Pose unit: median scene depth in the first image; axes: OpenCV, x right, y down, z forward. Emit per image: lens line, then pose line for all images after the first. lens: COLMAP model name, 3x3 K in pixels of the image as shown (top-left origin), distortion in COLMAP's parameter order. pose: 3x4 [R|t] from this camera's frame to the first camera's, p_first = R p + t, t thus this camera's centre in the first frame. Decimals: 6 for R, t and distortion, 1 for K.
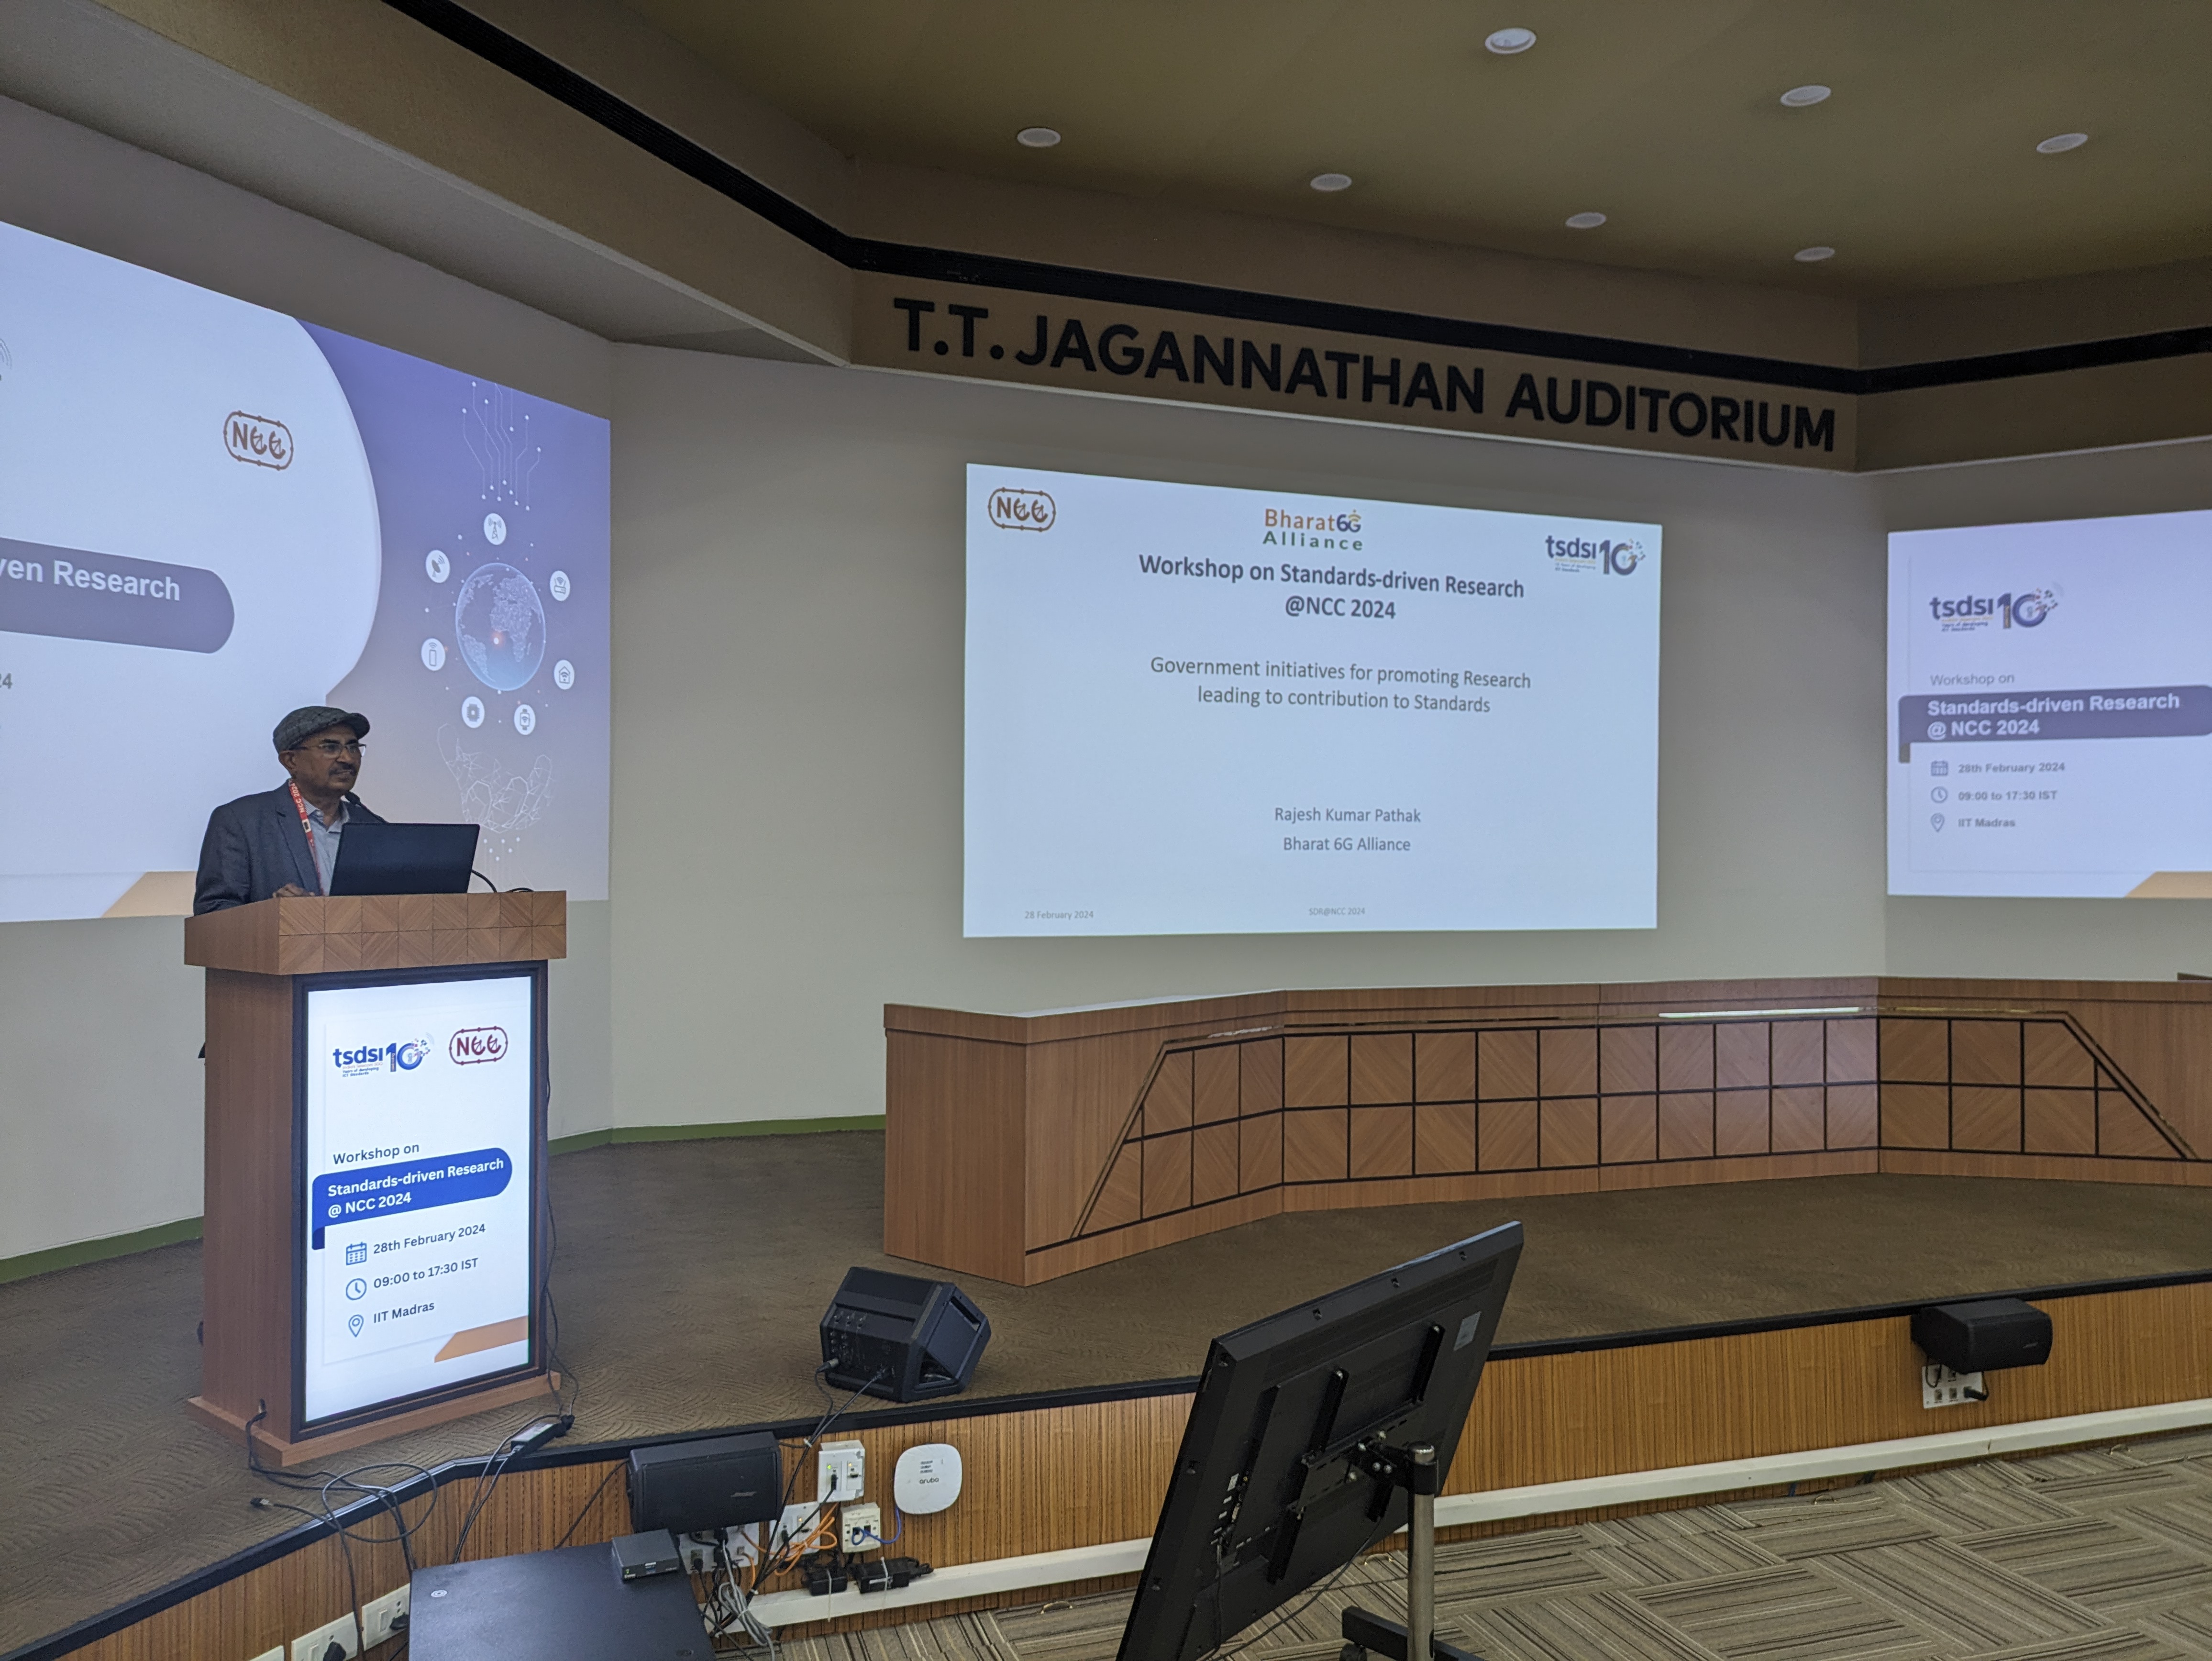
lens RADIAL K [[1649.6, 0, 1089.5], [0, 1649.6, 846.7], [0, 0, 1]] dist [0.058091, -0.063872]
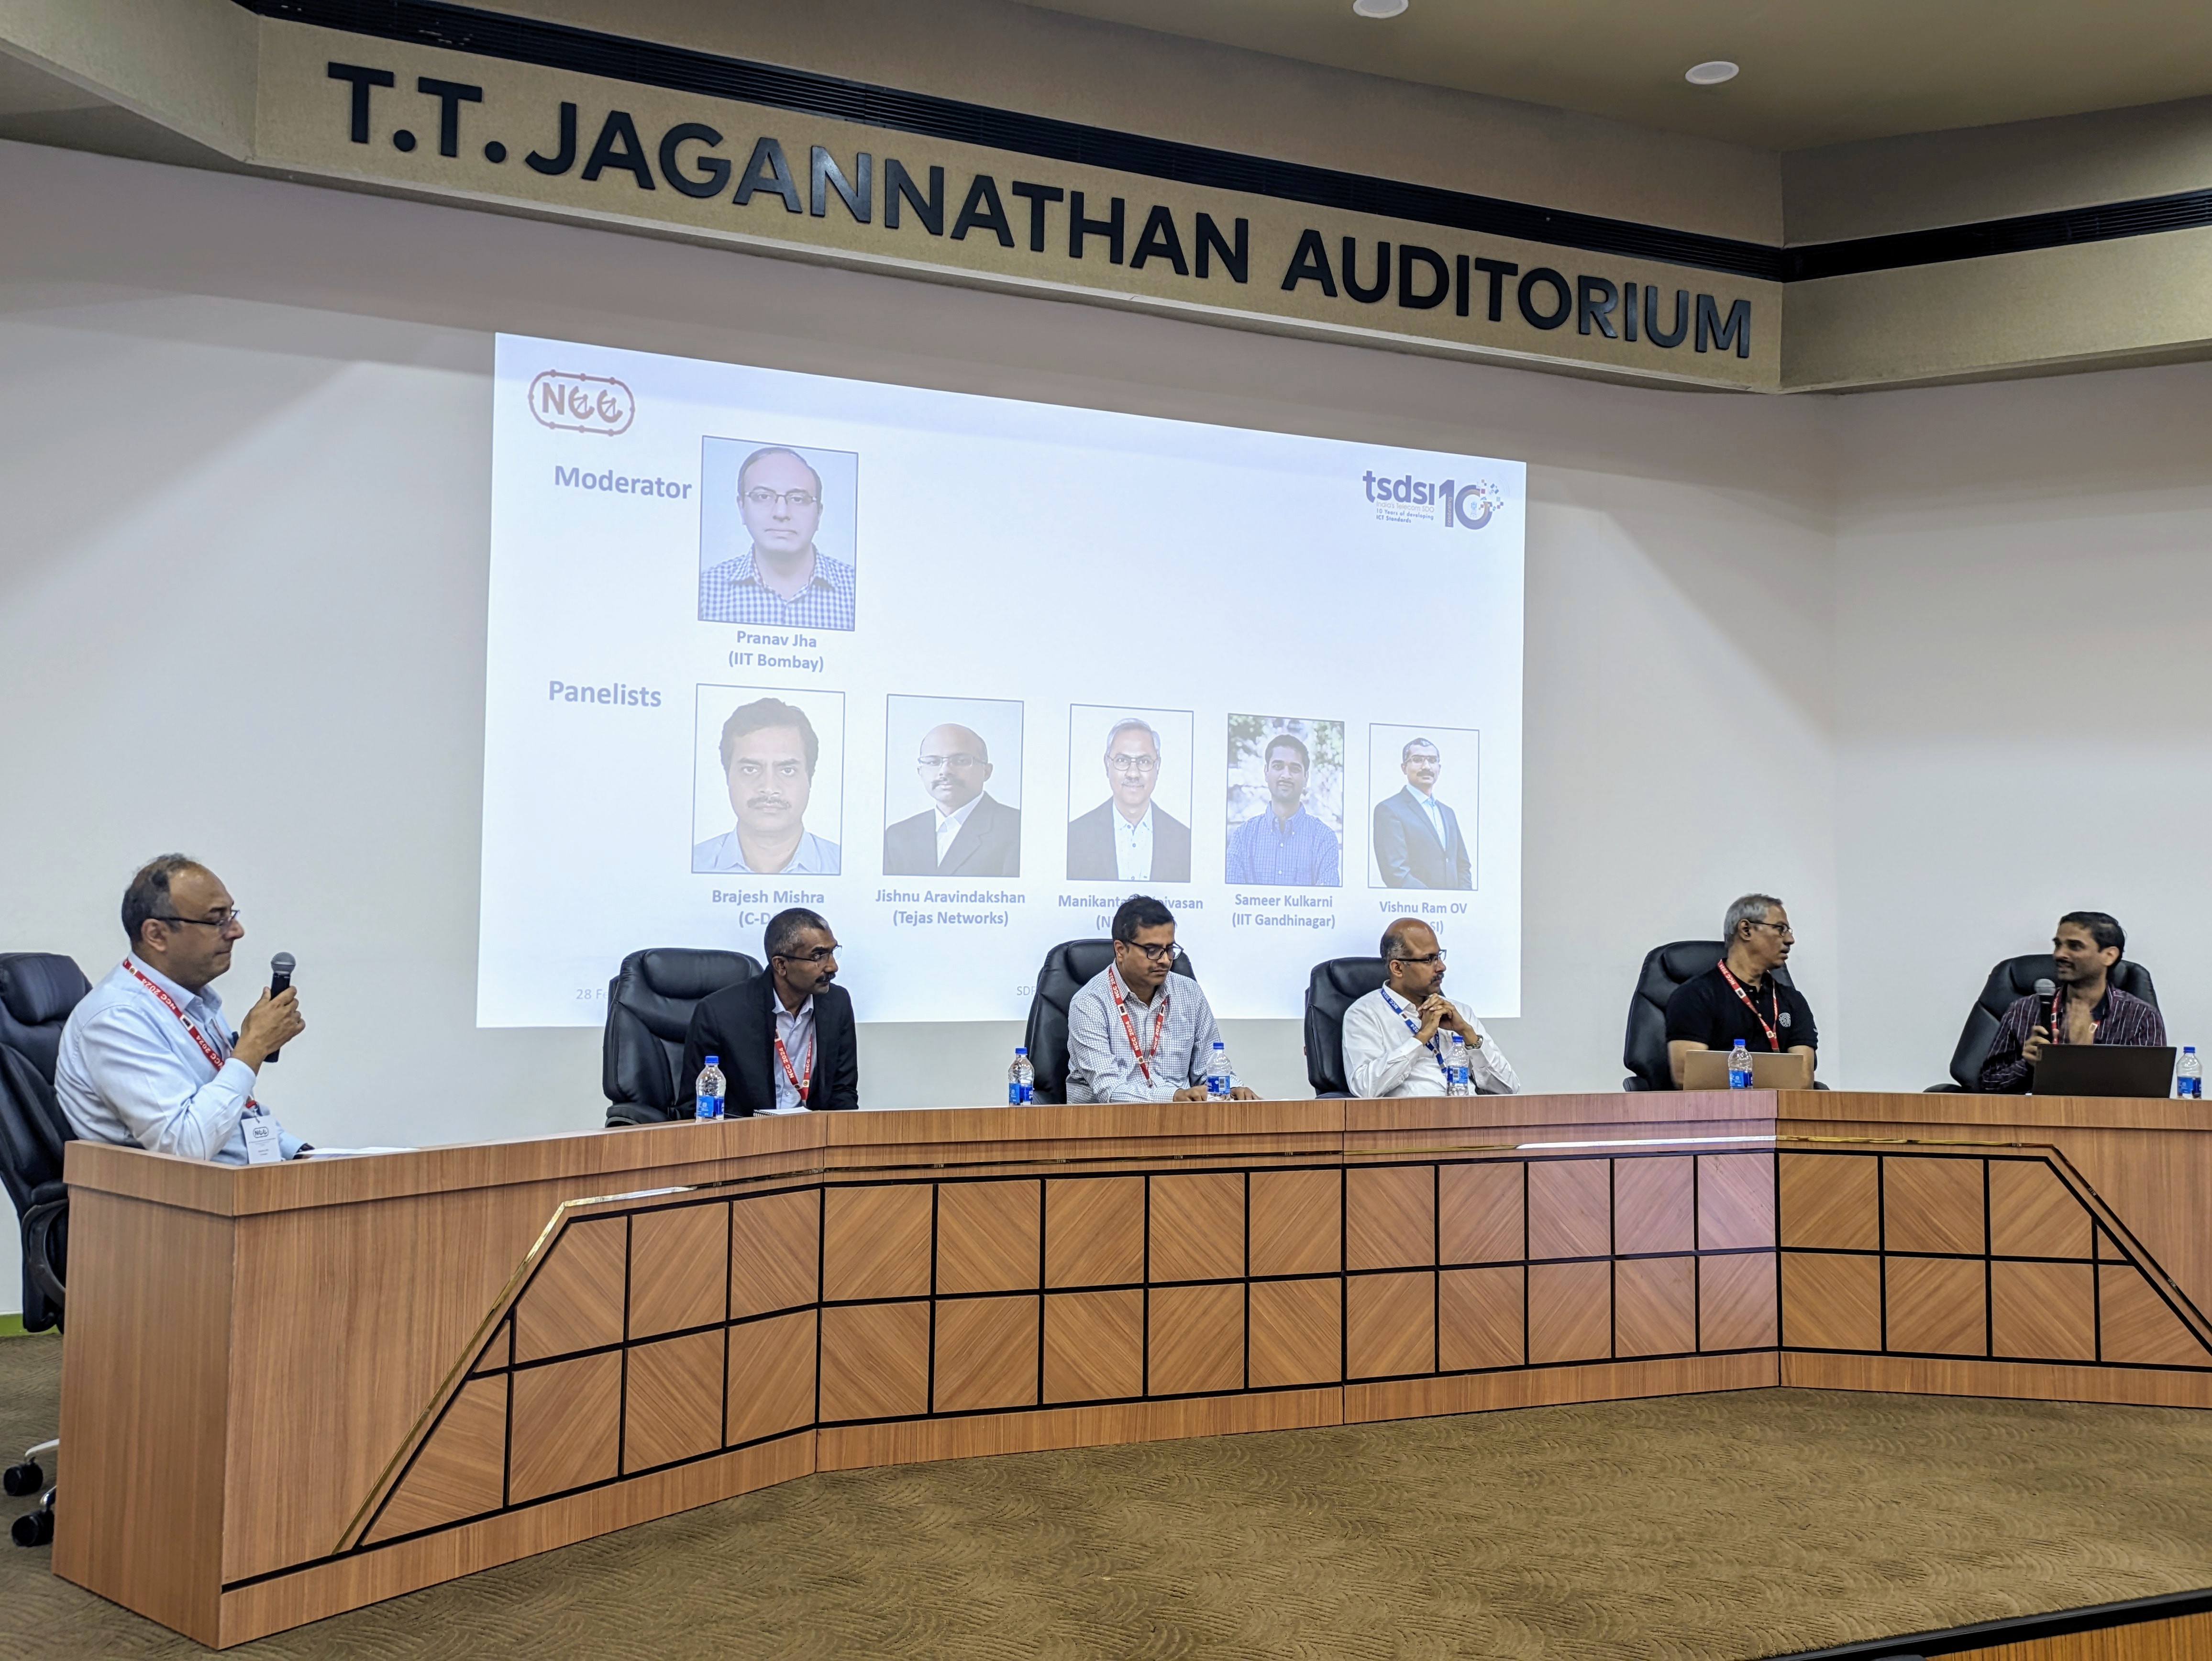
lens RADIAL K [[1919.4, 0, 1105.3], [0, 1919.4, 837.0], [0, 0, 1]] dist [0.064152, -0.068337]
pose [[0.999109, 0.008970, 0.041238, 0.169478], [-0.007224, 0.999079, -0.042308, 0.010850], [-0.041580, 0.041972, 0.998253, 0.227393]]
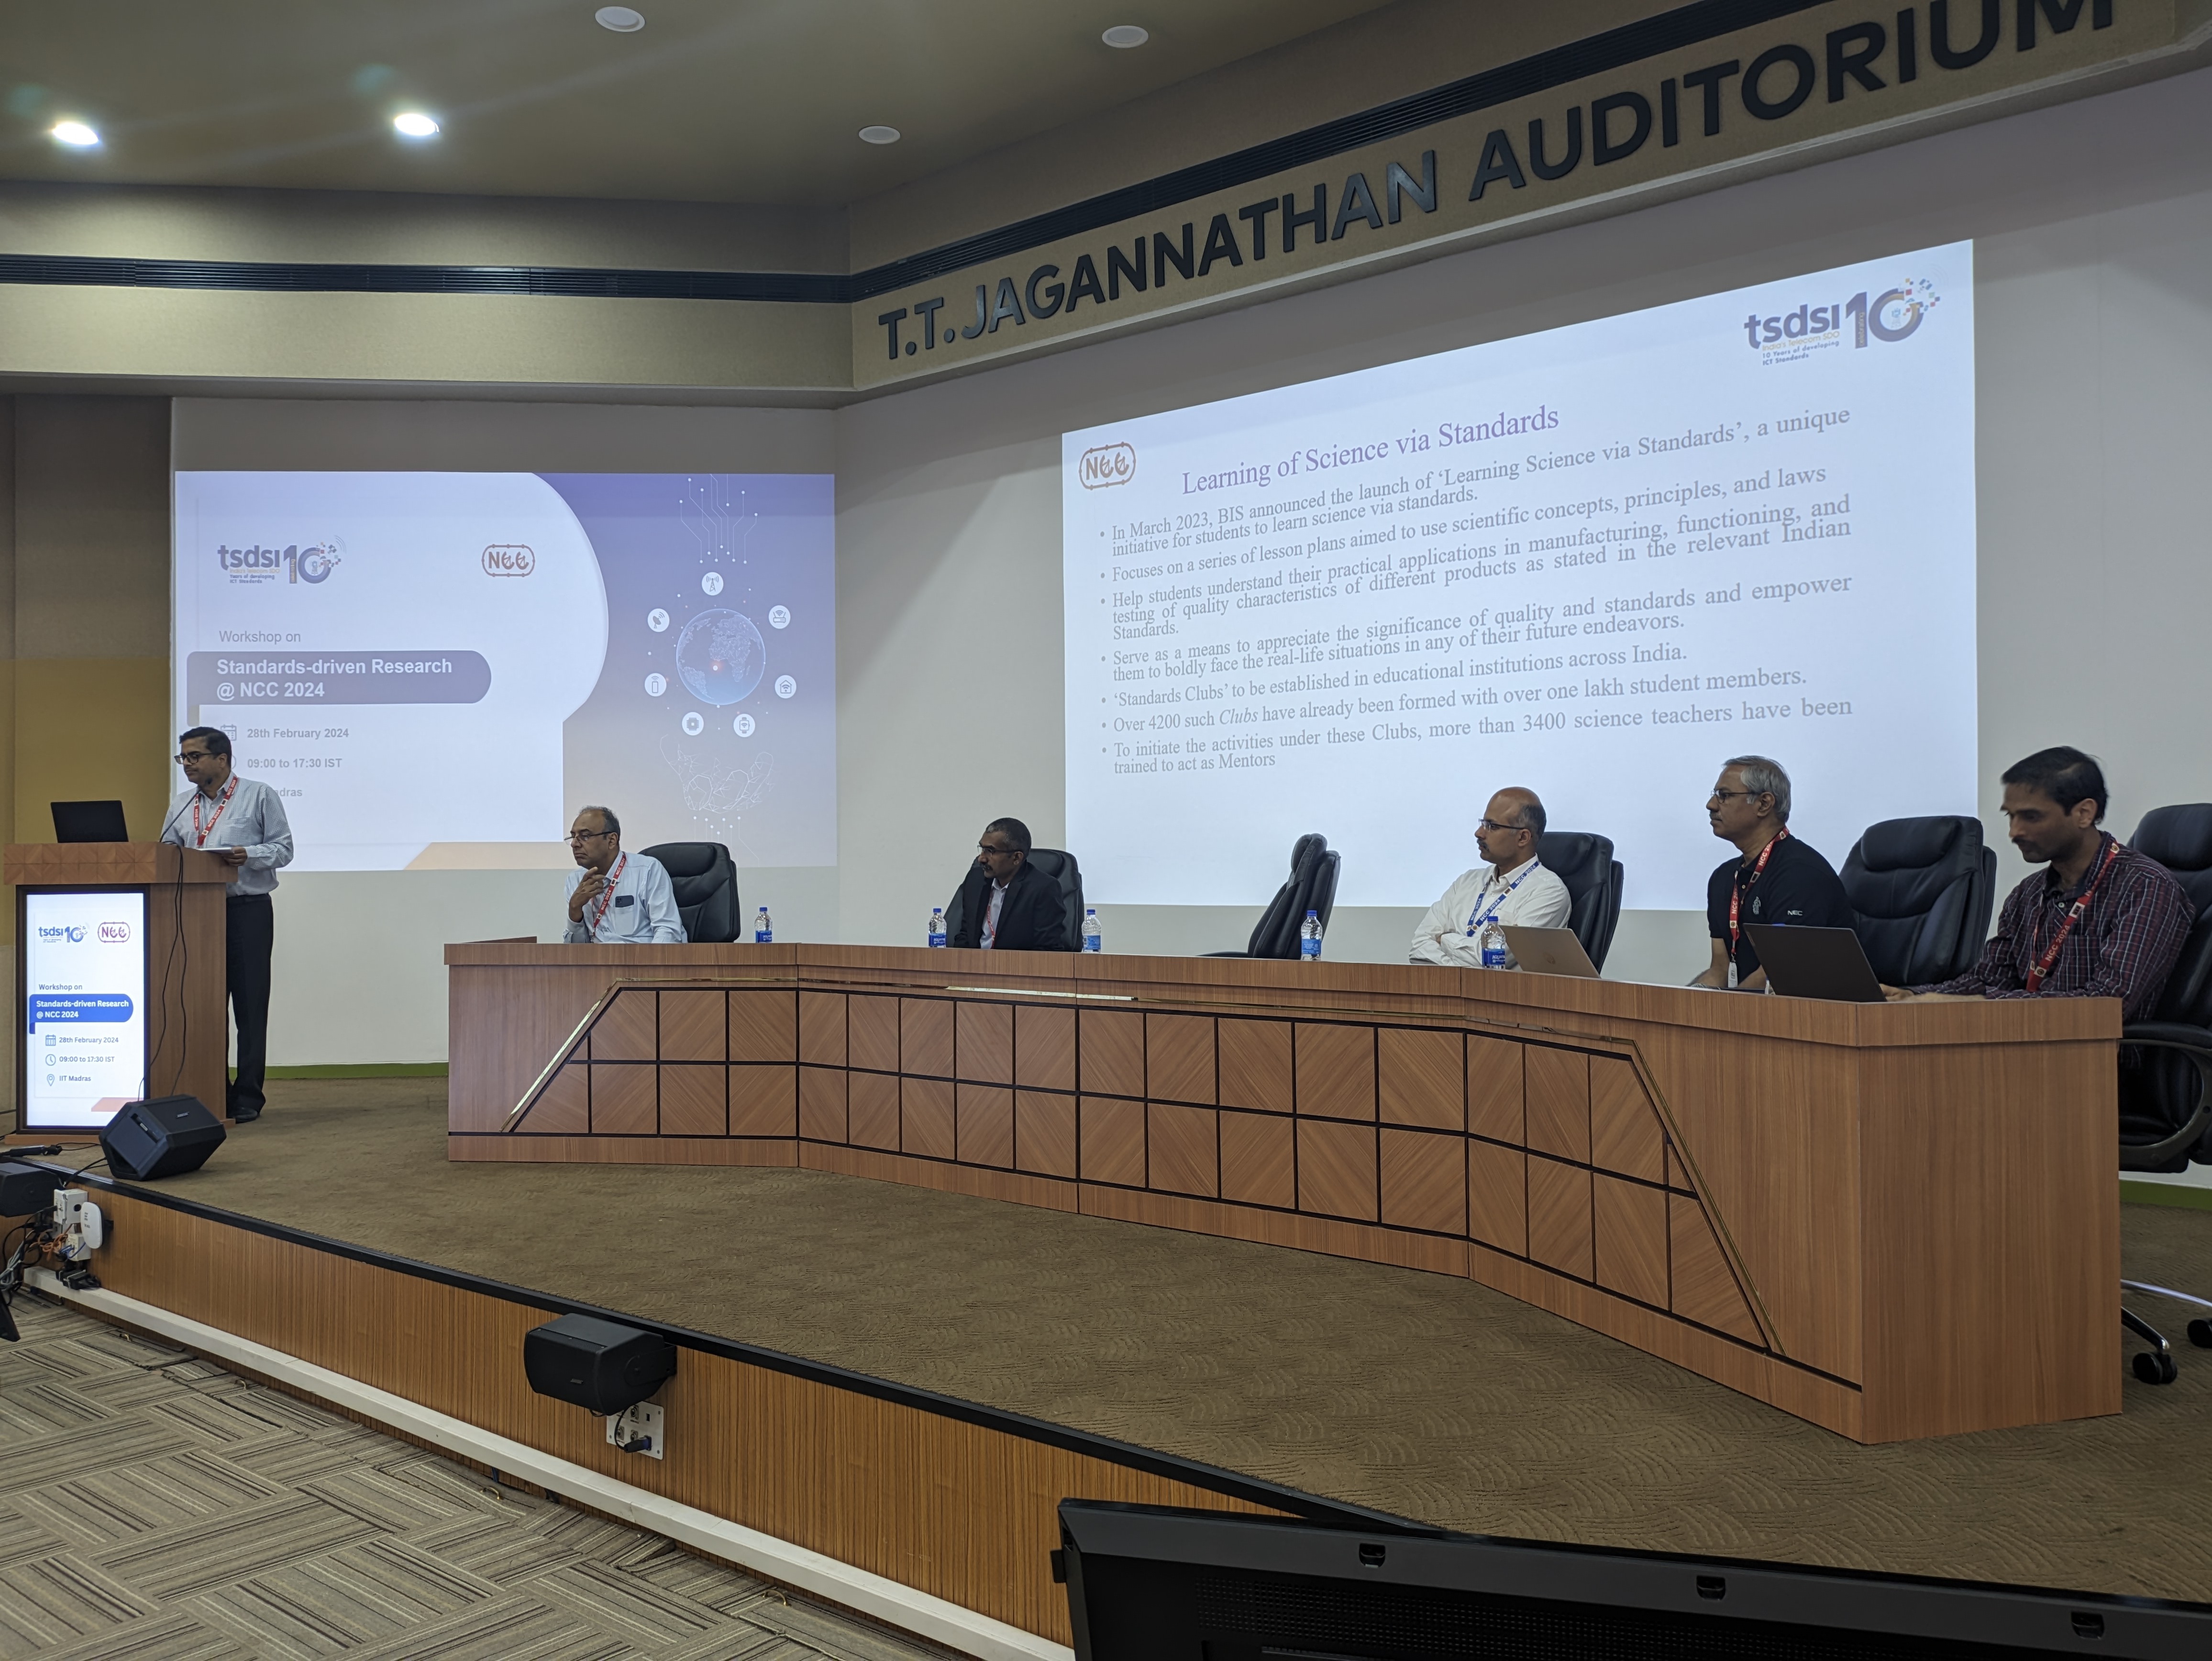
lens RADIAL K [[1749.2, 0, 1069.1], [0, 1749.2, 835.5], [0, 0, 1]] dist [0.058477, -0.056496]
pose [[0.503907, -0.023023, -0.863451, 0.973896], [0.013019, 0.999734, -0.019059, 0.038944], [0.863660, -0.001638, 0.504073, 0.534649]]
